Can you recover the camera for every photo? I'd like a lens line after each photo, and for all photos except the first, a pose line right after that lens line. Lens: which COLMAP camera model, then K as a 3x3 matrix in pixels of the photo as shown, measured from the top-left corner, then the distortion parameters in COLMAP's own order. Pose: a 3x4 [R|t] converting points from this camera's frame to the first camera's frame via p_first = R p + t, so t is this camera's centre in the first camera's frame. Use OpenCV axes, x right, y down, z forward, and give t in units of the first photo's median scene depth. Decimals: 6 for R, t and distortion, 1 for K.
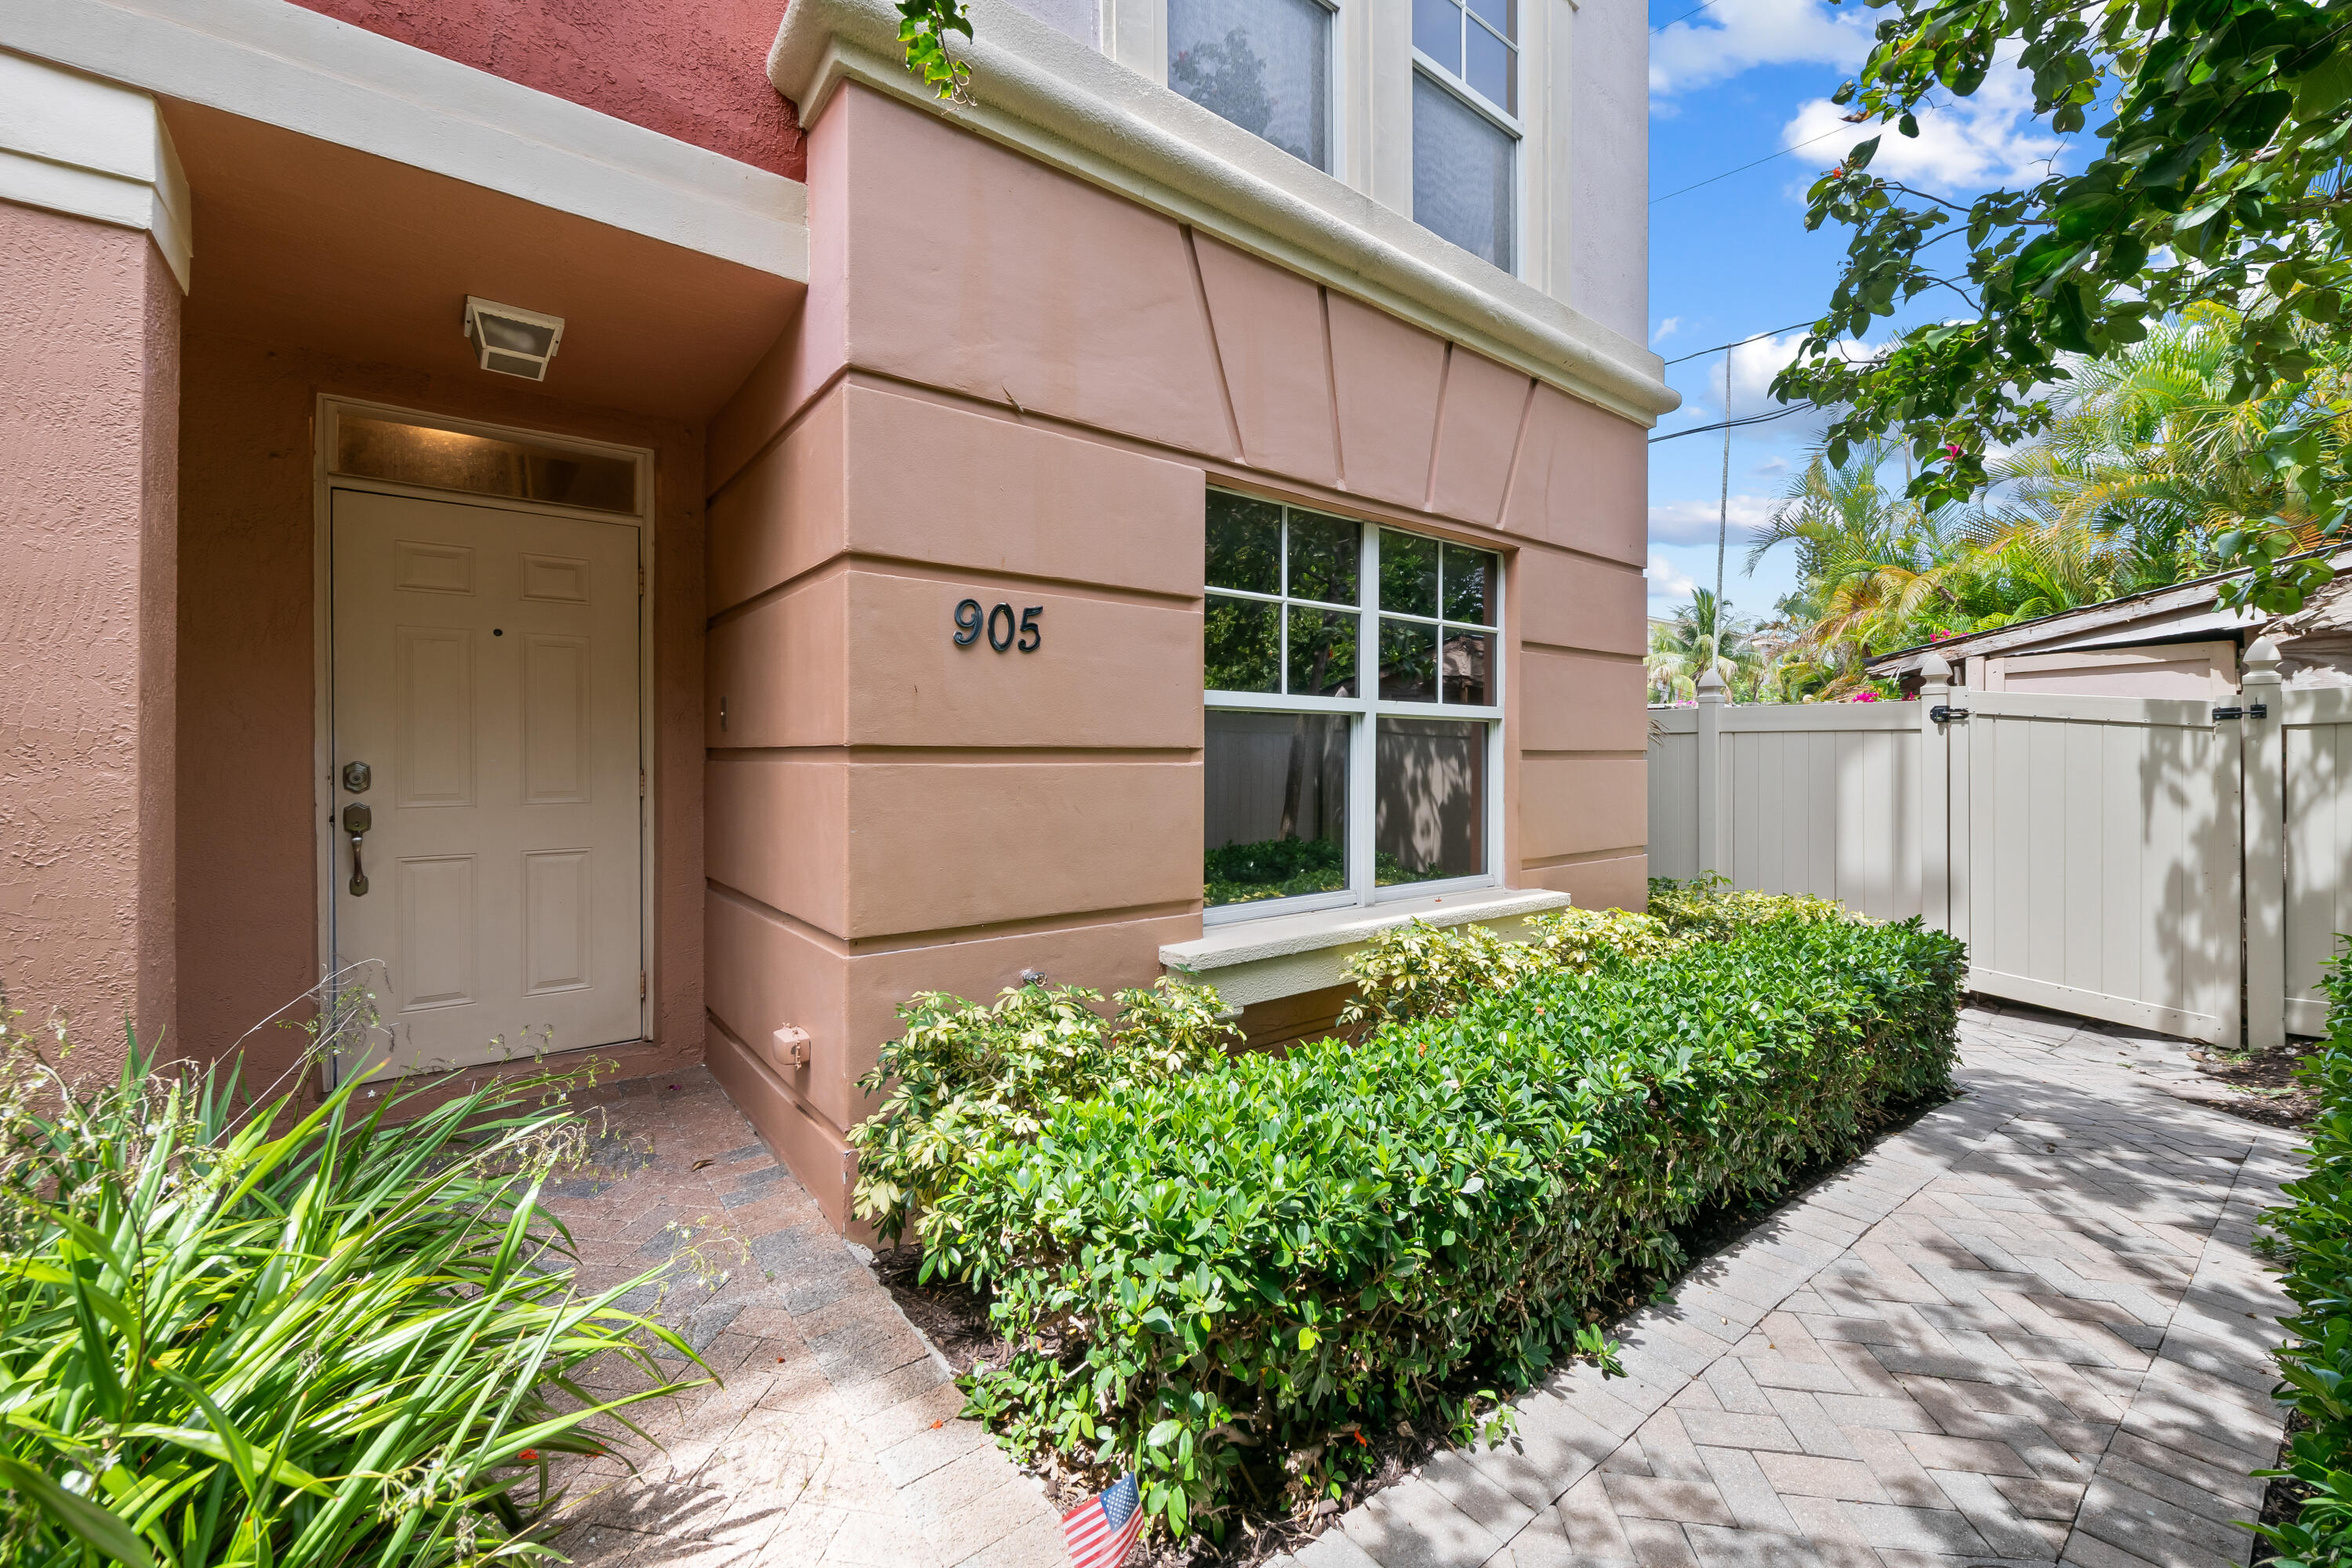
lens RADIAL K [[932.7, 0, 1186.2], [0, 932.7, 776.4], [0, 0, 1]] dist [0.003116, -0.004254]
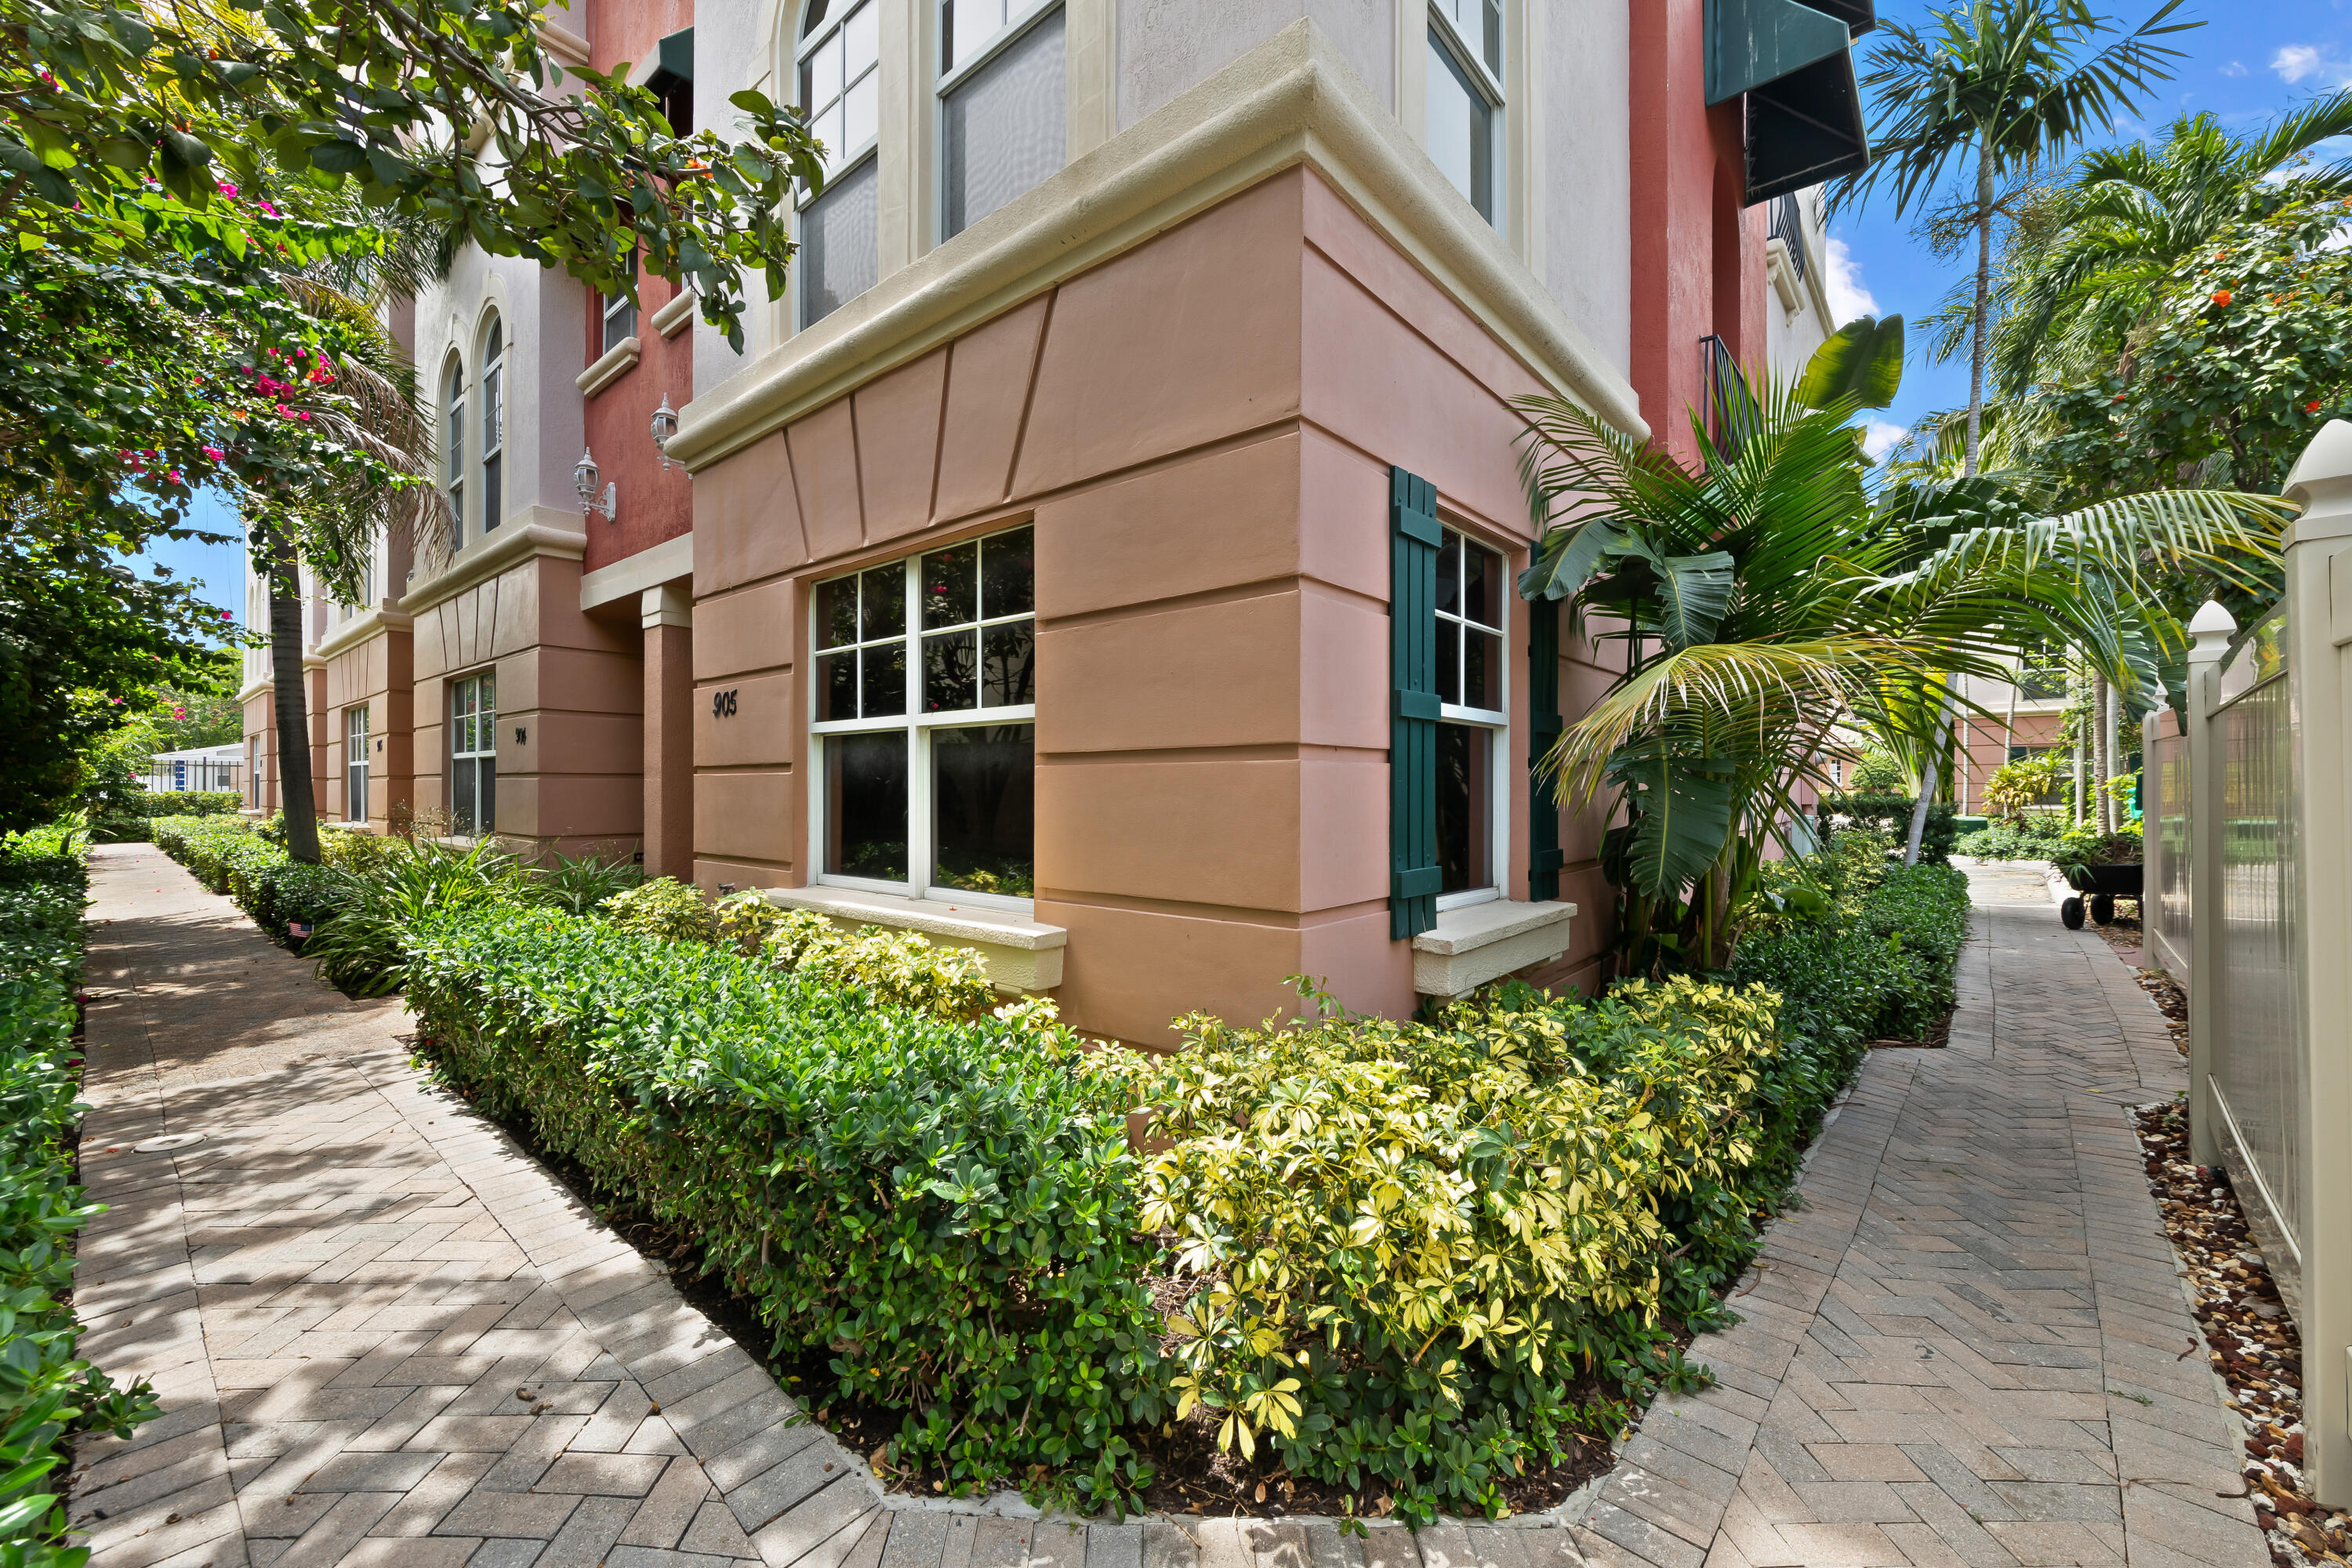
lens RADIAL K [[932.7, 0, 1189.1], [0, 932.7, 775.1], [0, 0, 1]] dist [0.003116, -0.004254]
pose [[0.209050, -0.000684, -0.977905, 1.364068], [-0.005339, 0.999984, -0.001840, -0.009680], [0.977890, 0.005606, 0.209043, 1.099742]]
